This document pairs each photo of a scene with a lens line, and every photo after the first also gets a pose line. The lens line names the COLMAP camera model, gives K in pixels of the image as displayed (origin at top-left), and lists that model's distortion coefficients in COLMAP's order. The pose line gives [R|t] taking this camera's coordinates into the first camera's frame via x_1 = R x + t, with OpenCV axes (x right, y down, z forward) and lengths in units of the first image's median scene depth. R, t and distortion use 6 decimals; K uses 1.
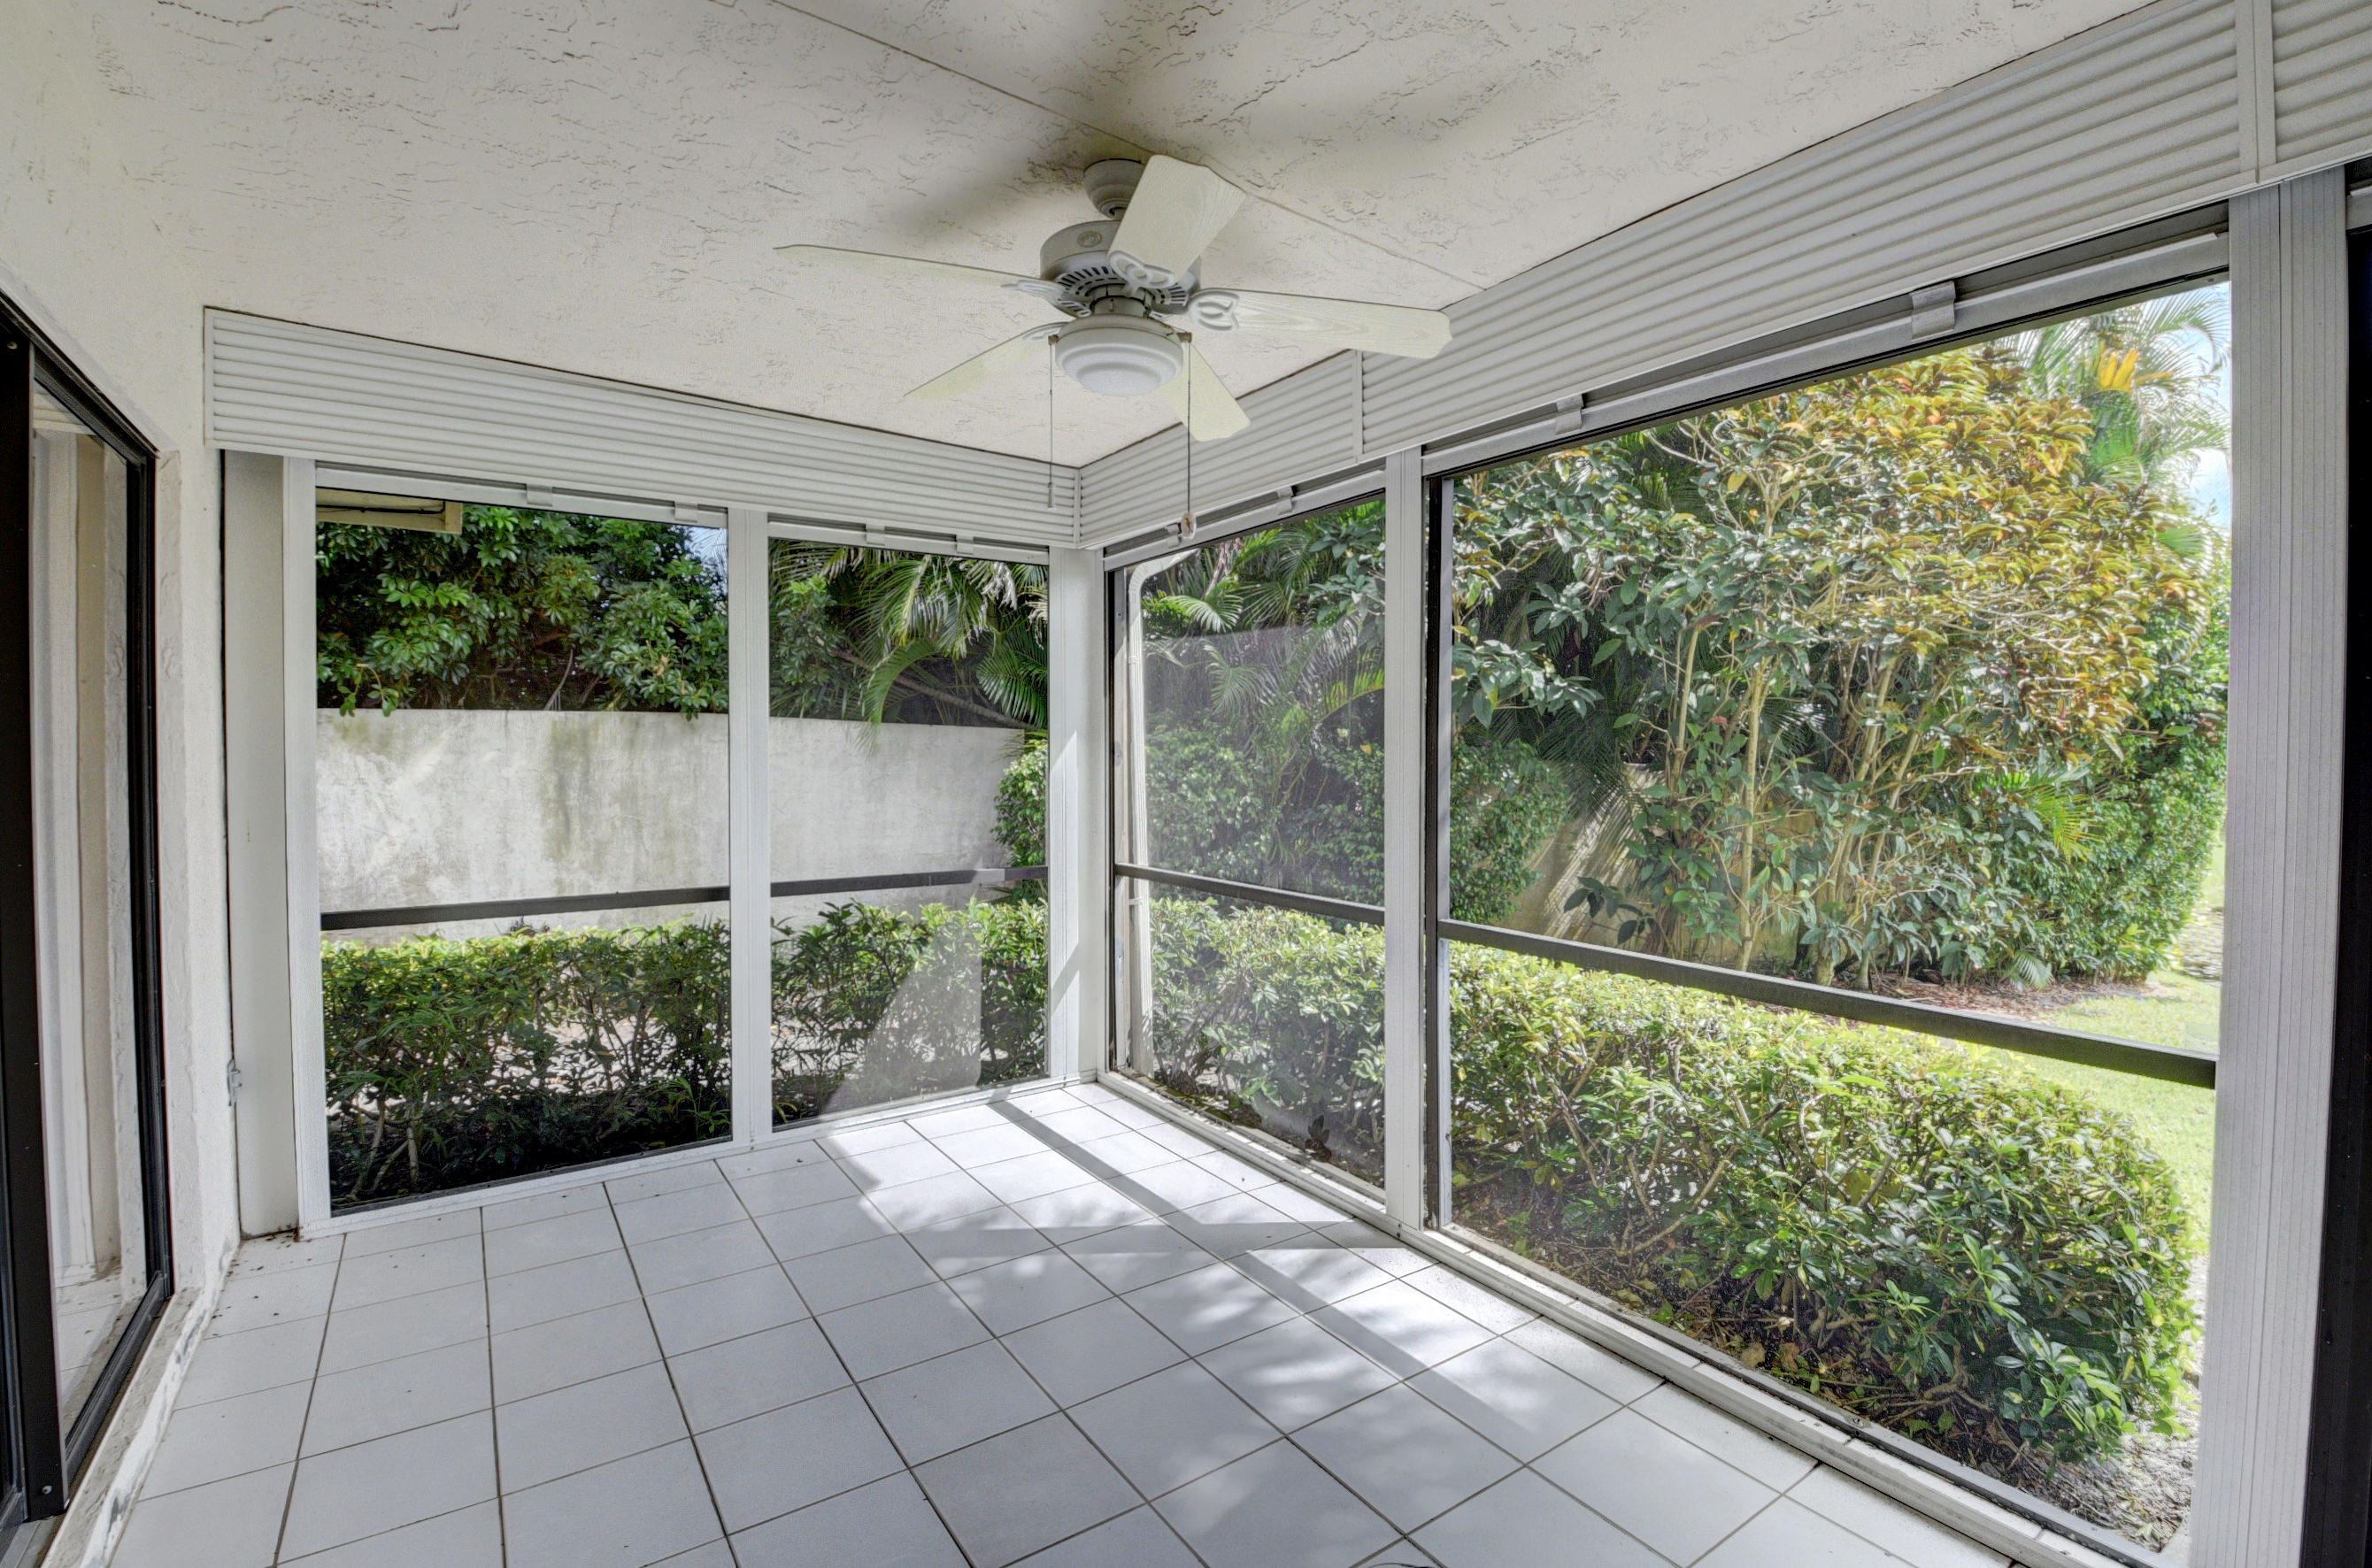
lens RADIAL K [[1063.4, 0, 1184.7], [0, 1063.4, 772.6], [0, 0, 1]] dist [-0.000242, -0.010130]
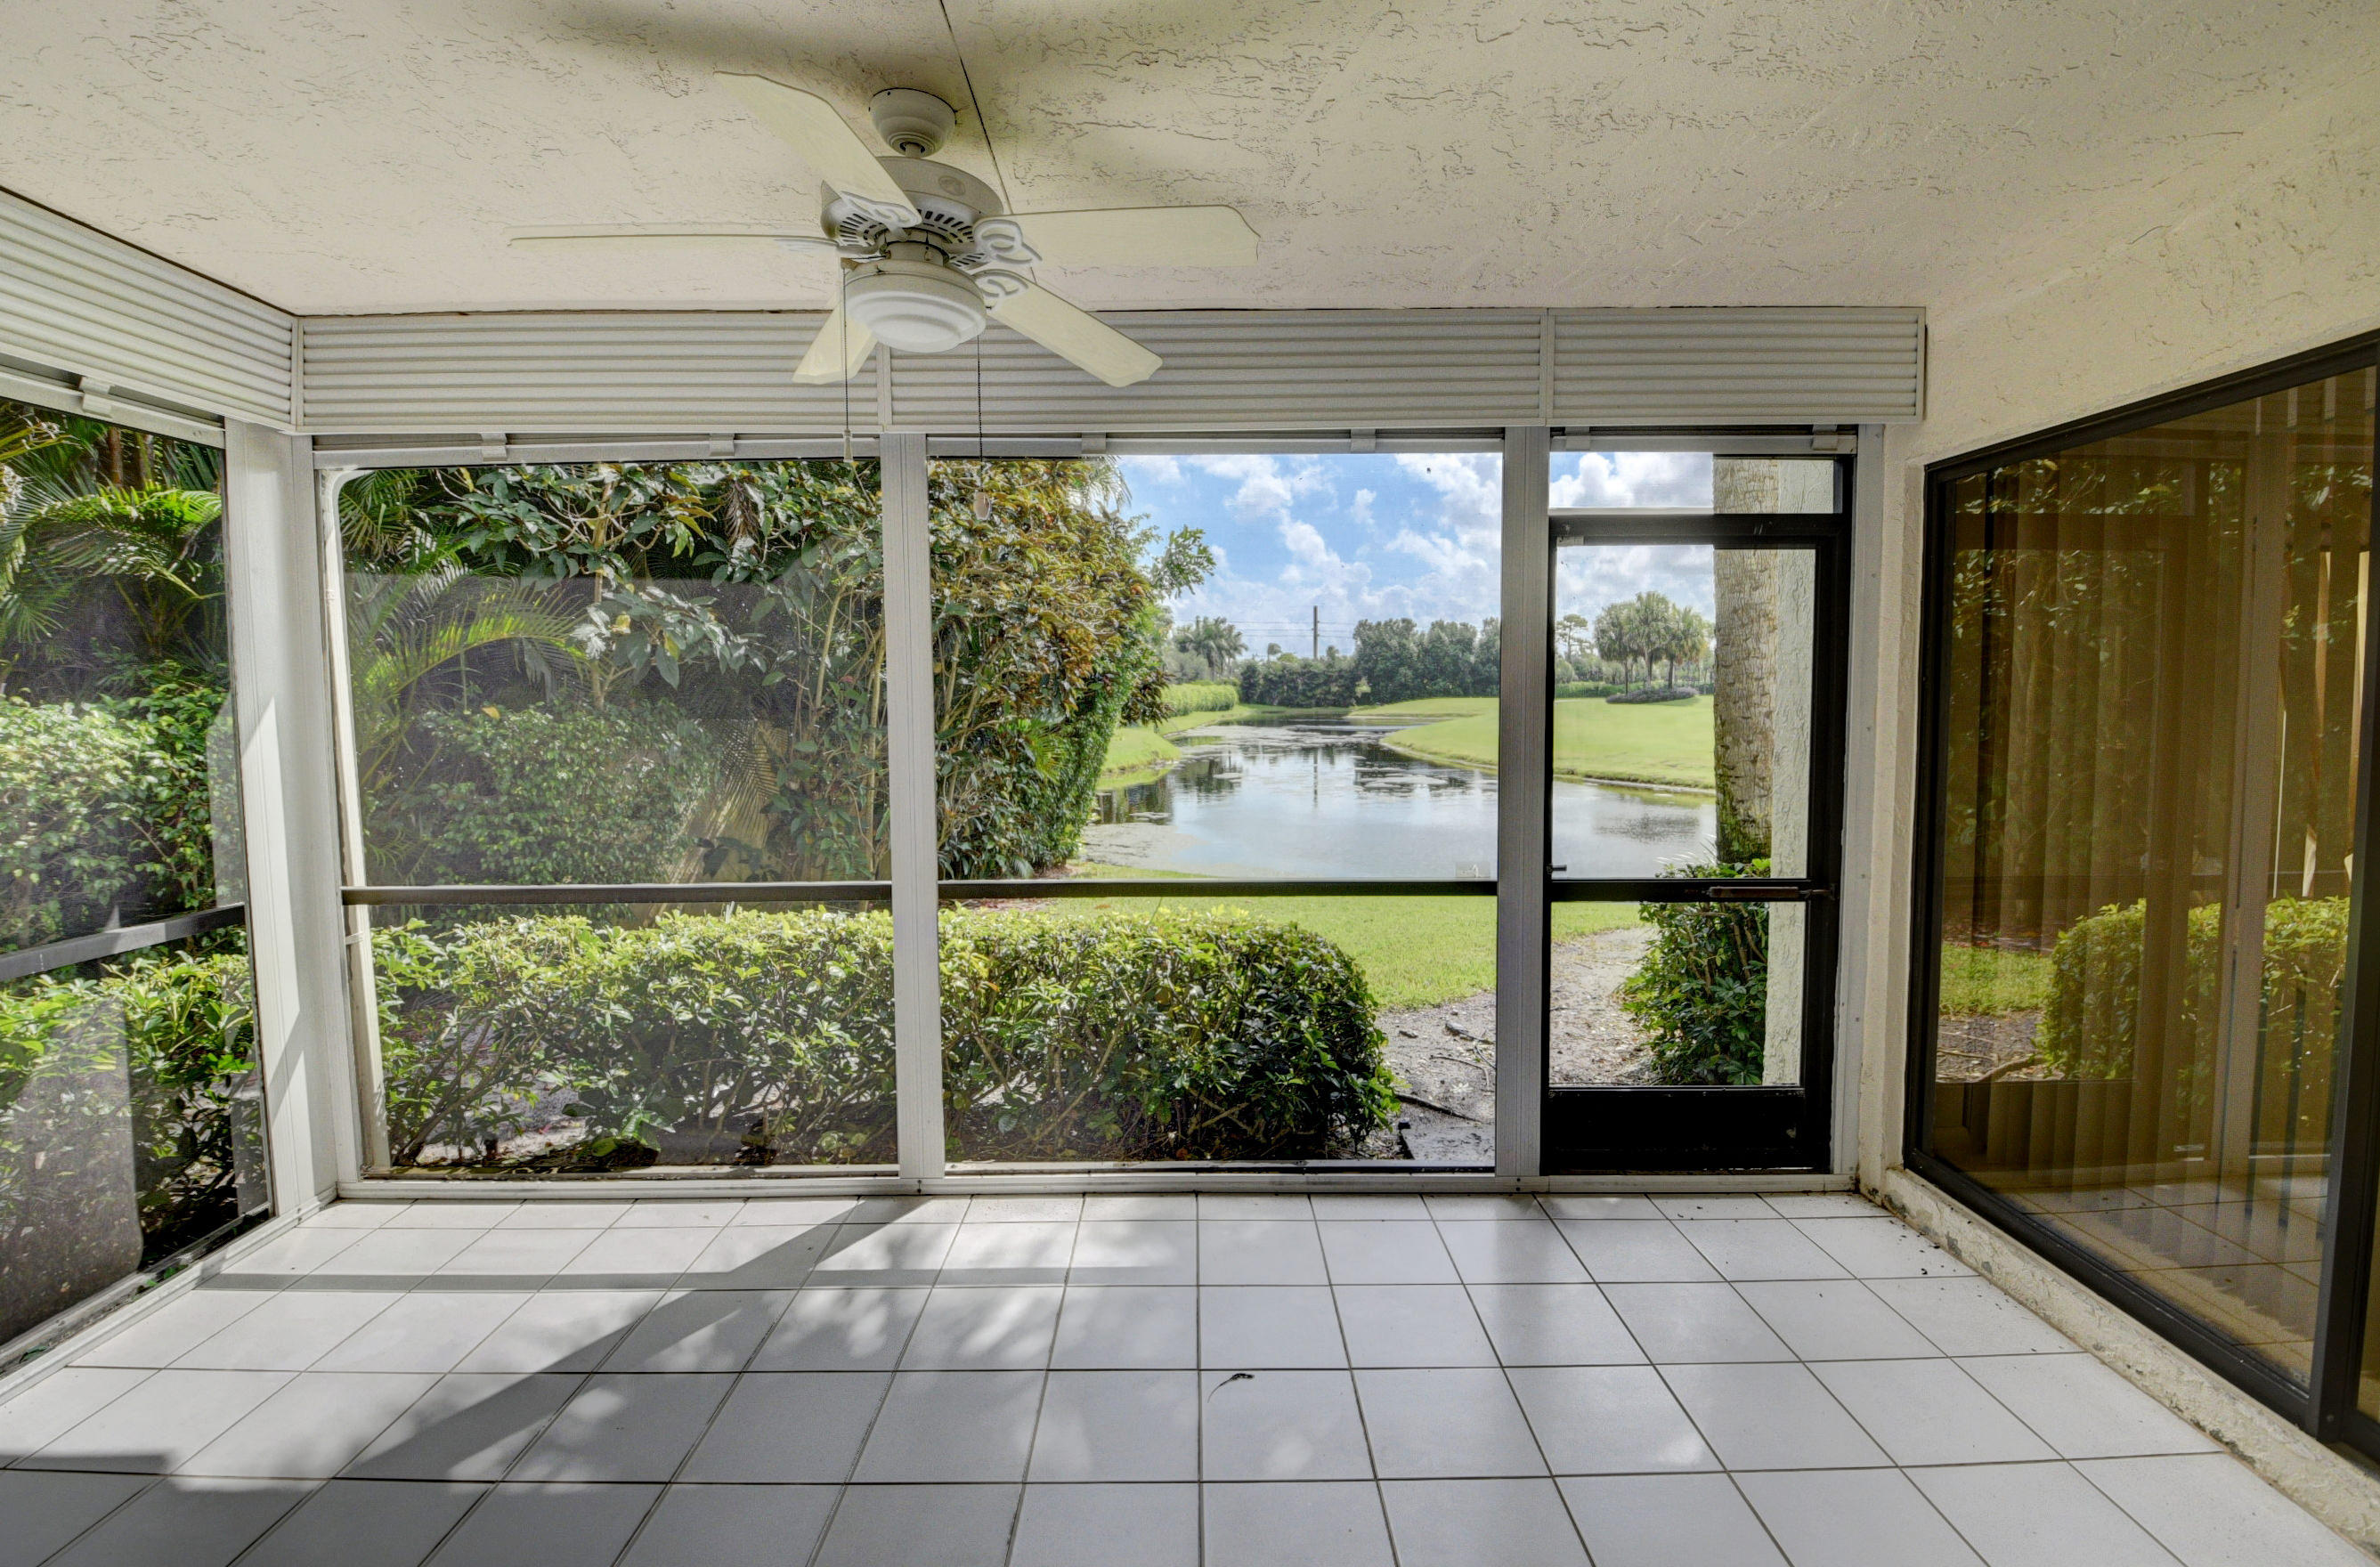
lens RADIAL K [[1087.3, 0, 1176.2], [0, 1087.3, 753.4], [0, 0, 1]] dist [0.020065, -0.019259]
pose [[0.567790, -0.054069, 0.821396, -0.372531], [0.028671, 0.998534, 0.045911, -0.023877], [-0.822674, -0.002518, 0.568508, 0.142450]]
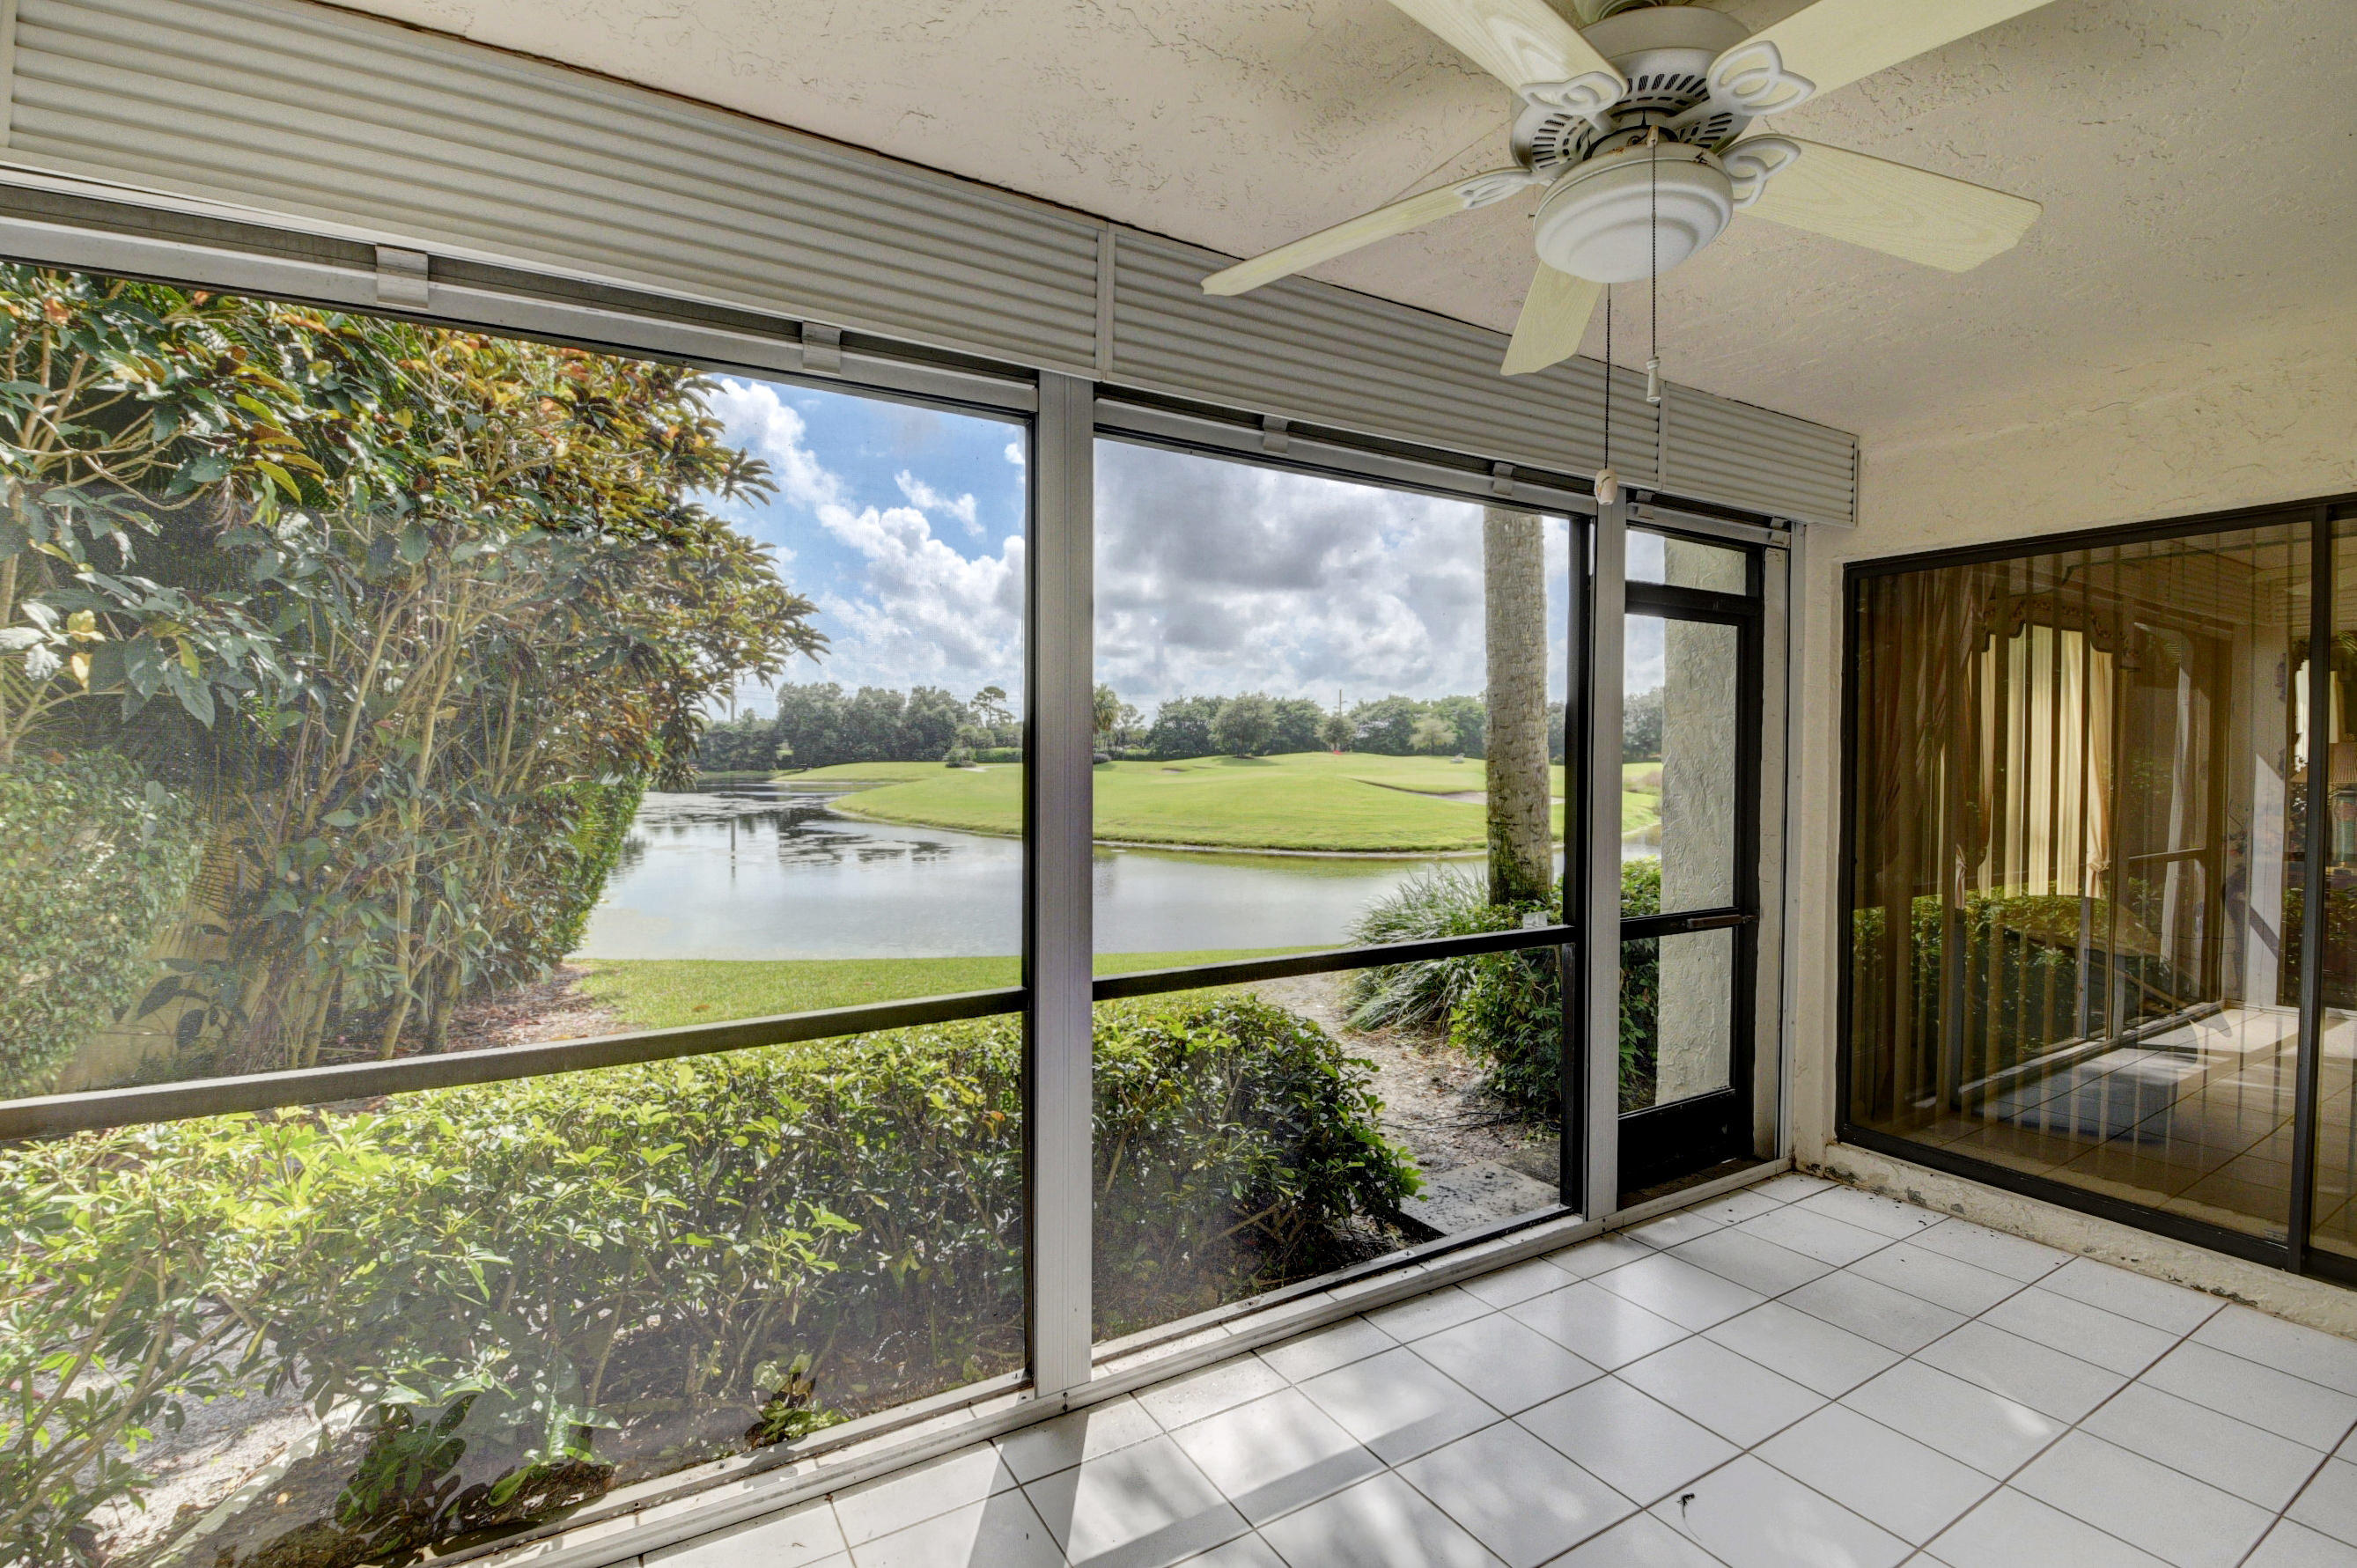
lens RADIAL K [[1082.7, 0, 1179.3], [0, 1082.7, 768.5], [0, 0, 1]] dist [0.009541, -0.018505]
pose [[0.070818, -0.016289, 0.997356, -0.412671], [0.023314, 0.999621, 0.014671, -0.024486], [-0.997217, 0.022214, 0.071170, 0.625798]]
